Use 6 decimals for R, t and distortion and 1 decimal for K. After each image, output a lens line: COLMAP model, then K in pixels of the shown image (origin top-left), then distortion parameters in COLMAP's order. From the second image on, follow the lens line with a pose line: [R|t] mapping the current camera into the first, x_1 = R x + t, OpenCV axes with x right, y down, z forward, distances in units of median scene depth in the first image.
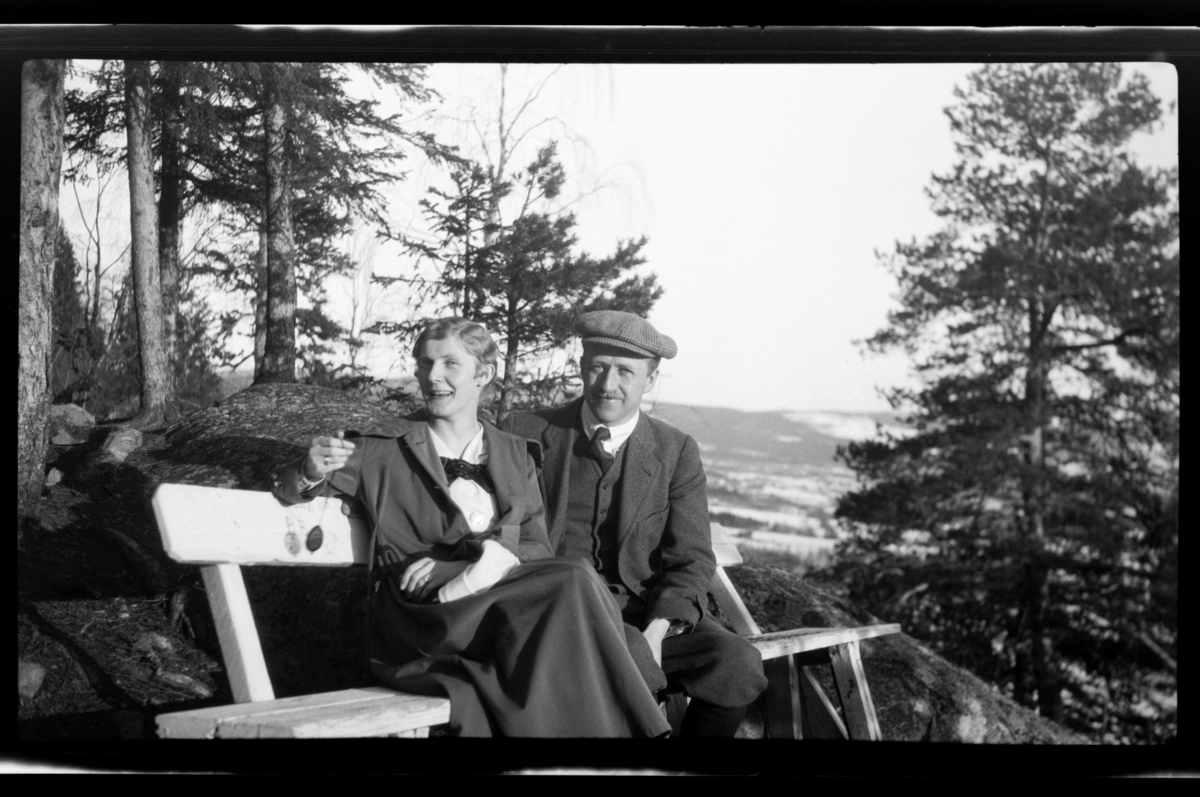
lens RADIAL K [[1381.4, 0, 600.0], [0, 1381.4, 398.5], [0, 0, 1]] dist [0.088436, -0.052191]
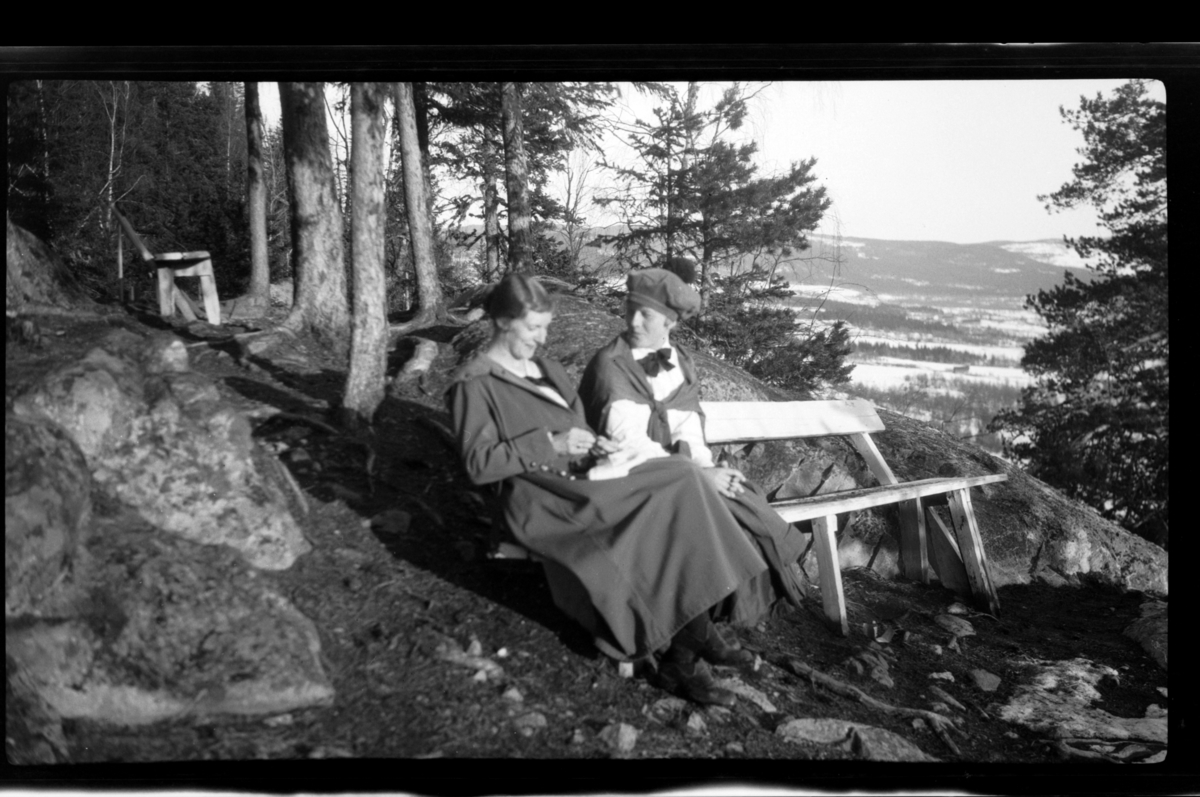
lens RADIAL K [[1381.4, 0, 600.0], [0, 1381.4, 398.5], [0, 0, 1]] dist [0.088436, -0.052191]
pose [[0.987639, -0.026547, -0.154484, 0.026002], [0.044309, 0.992641, 0.112695, -0.047343], [0.150355, -0.118147, 0.981547, -0.218631]]
